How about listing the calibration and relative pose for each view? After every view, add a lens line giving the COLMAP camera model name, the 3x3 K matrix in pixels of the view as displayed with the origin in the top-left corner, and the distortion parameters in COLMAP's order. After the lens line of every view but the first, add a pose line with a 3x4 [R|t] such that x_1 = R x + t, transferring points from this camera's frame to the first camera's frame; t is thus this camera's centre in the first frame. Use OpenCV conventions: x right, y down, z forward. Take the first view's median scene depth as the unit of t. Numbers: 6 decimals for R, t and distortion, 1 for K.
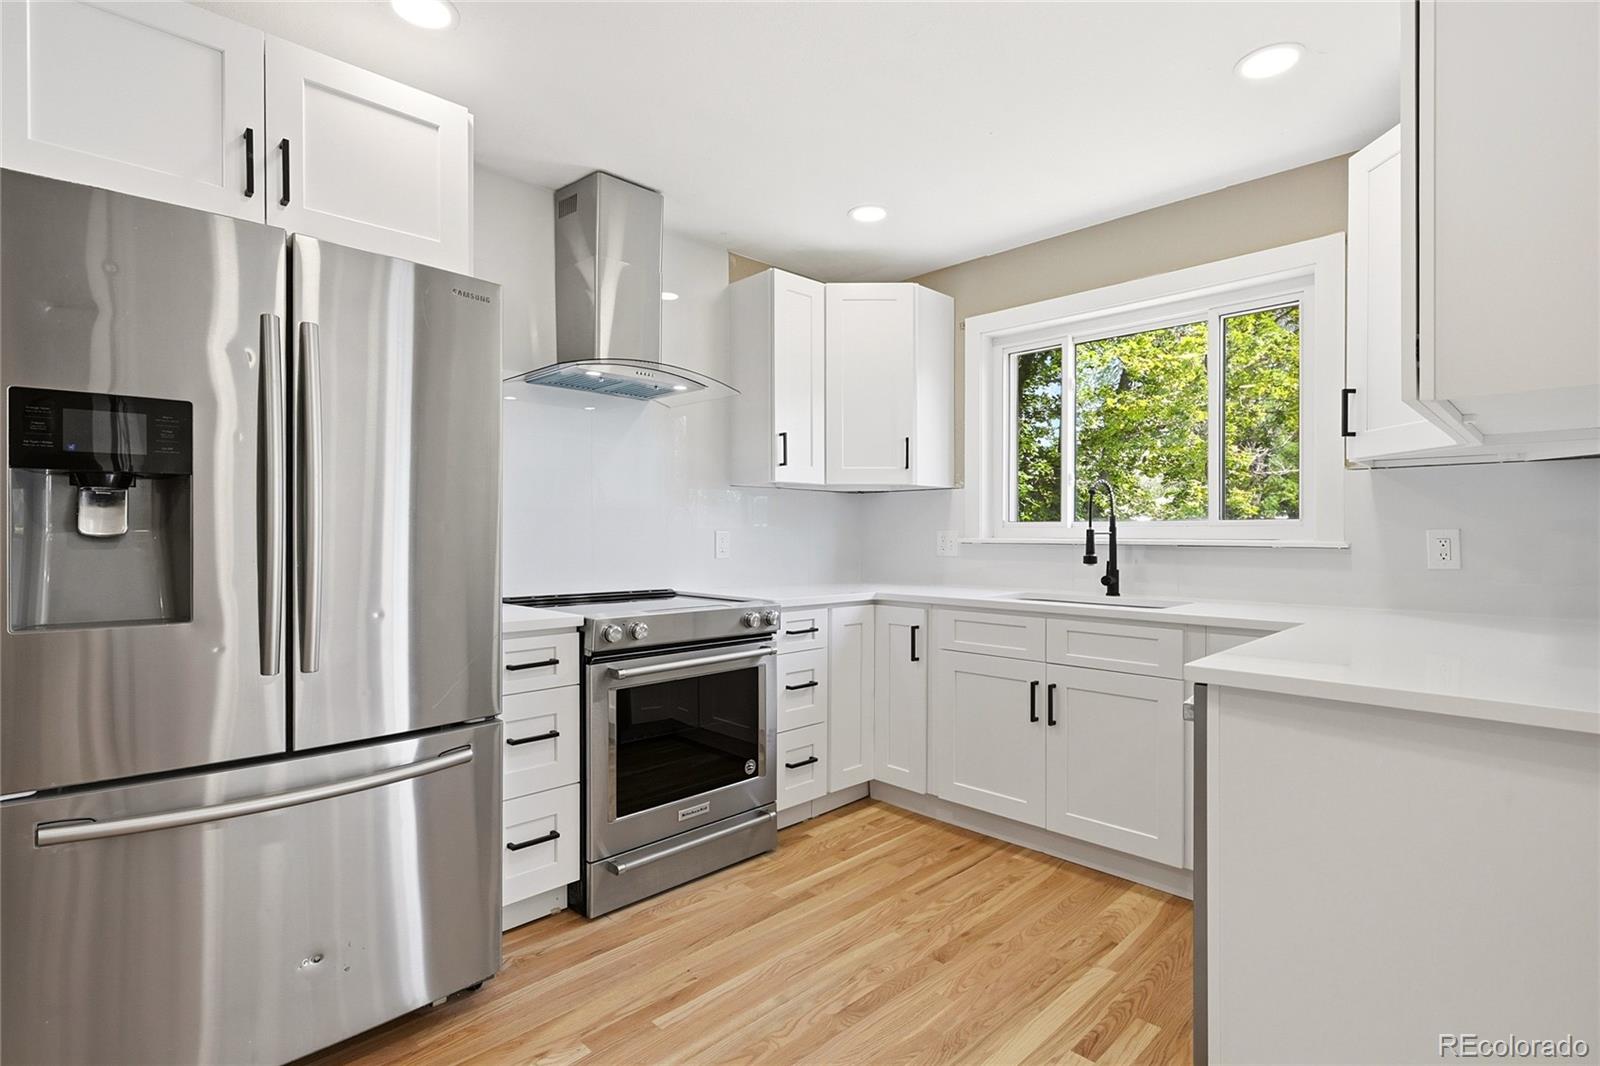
lens RADIAL K [[782.3, 0, 800.0], [0, 782.3, 533.0], [0, 0, 1]] dist [0.000041, 0.000180]
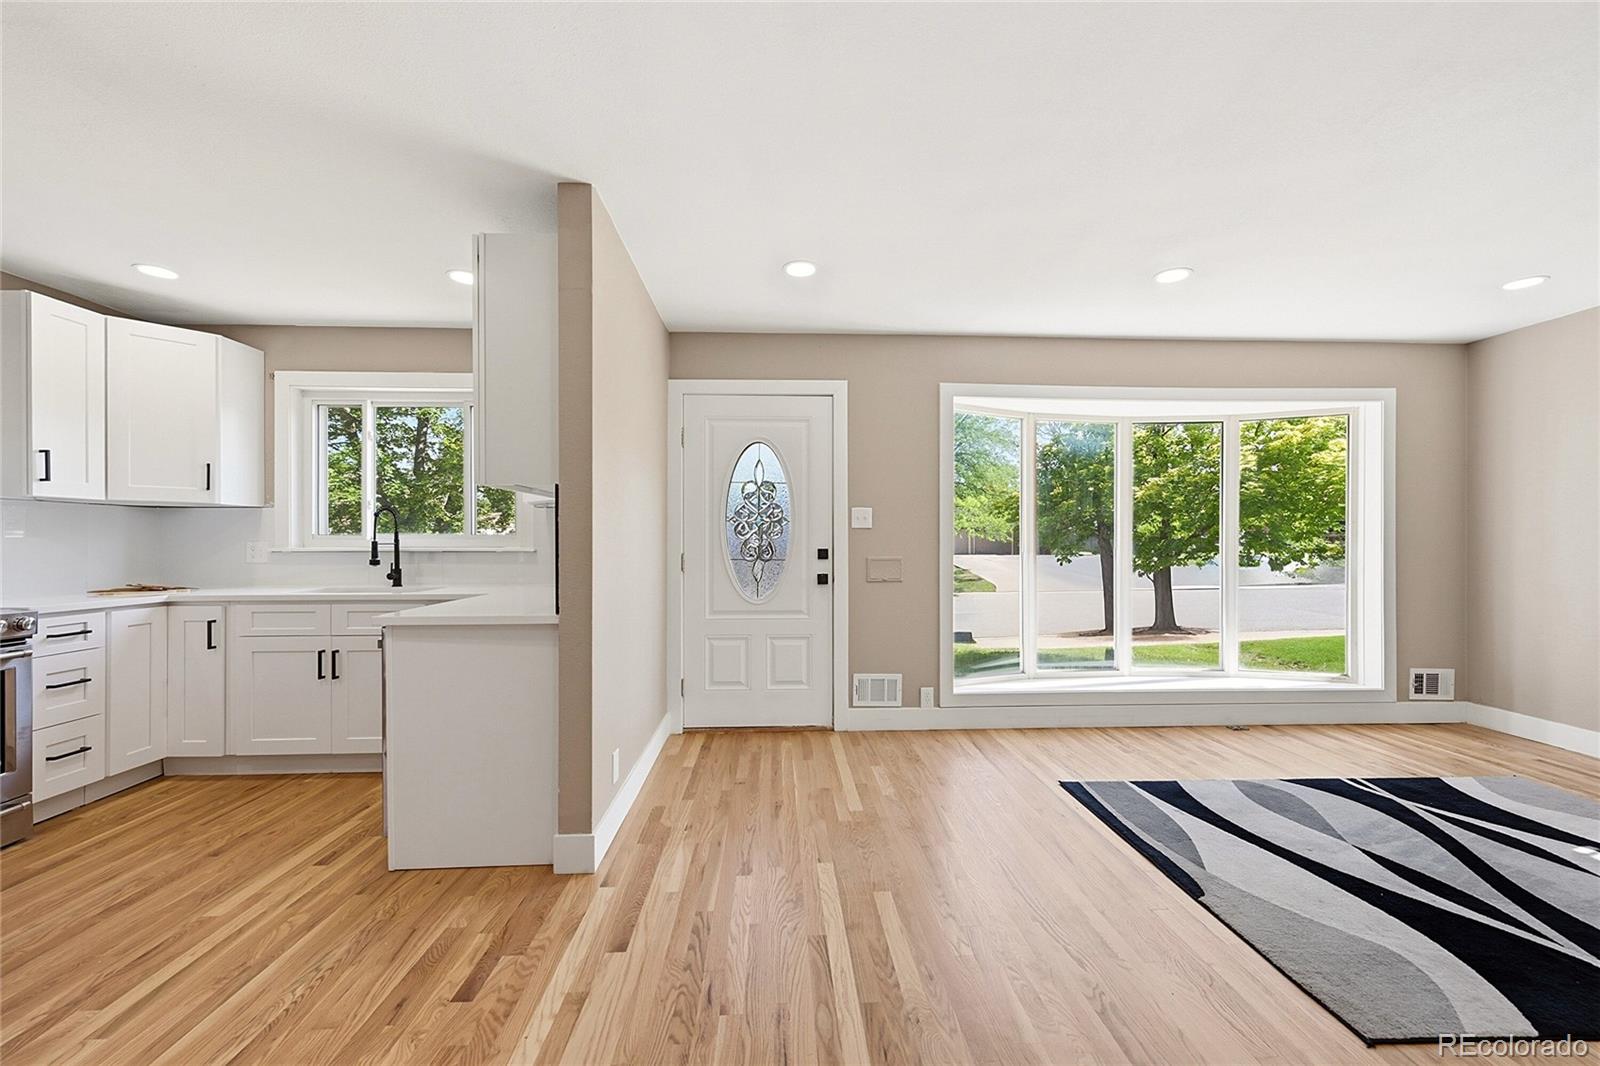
lens RADIAL K [[630.8, 0, 799.3], [0, 630.8, 539.2], [0, 0, 1]] dist [-0.000795, 0.000202]
pose [[0.669520, 0.000127, 0.742794, 0.030561], [0.002276, 0.999995, -0.002222, -0.003730], [-0.742790, 0.003178, 0.669517, -0.348040]]
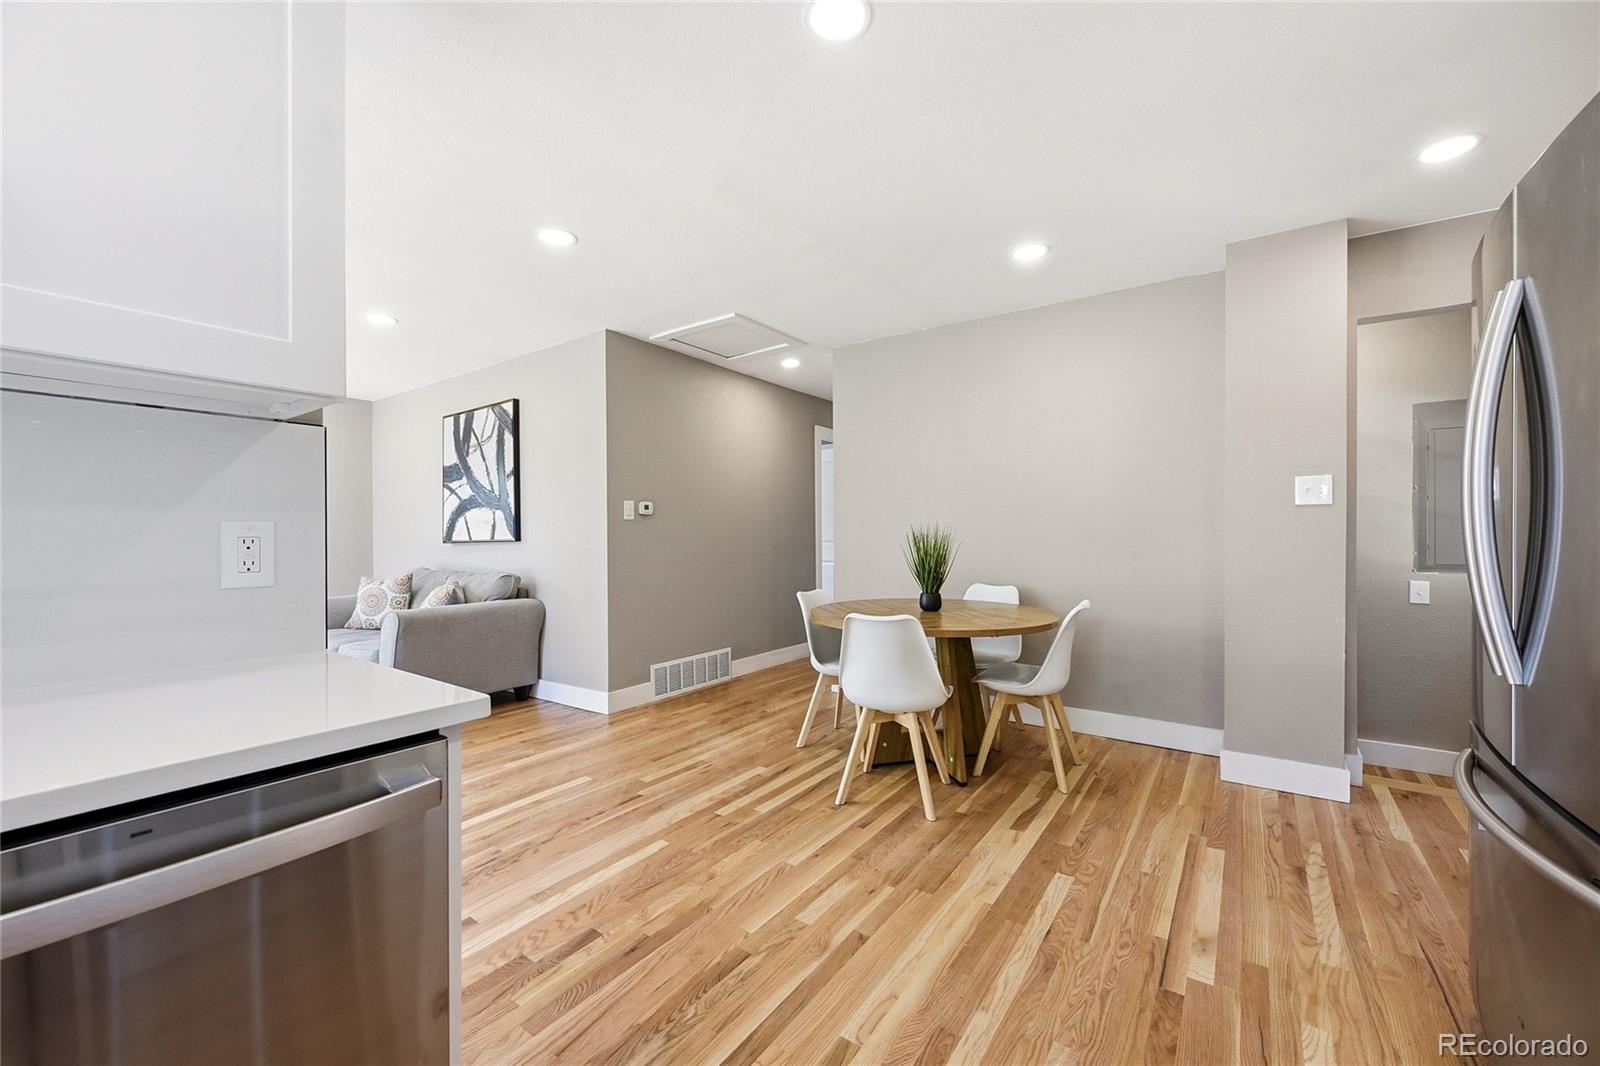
lens RADIAL K [[630.8, 0, 799.3], [0, 630.8, 539.2], [0, 0, 1]] dist [-0.000795, 0.000202]
pose [[-0.985108, 0.003510, -0.171902, 0.143188], [0.002609, 0.999982, 0.005465, 0.005957], [0.171918, 0.004936, -0.985099, 0.815588]]
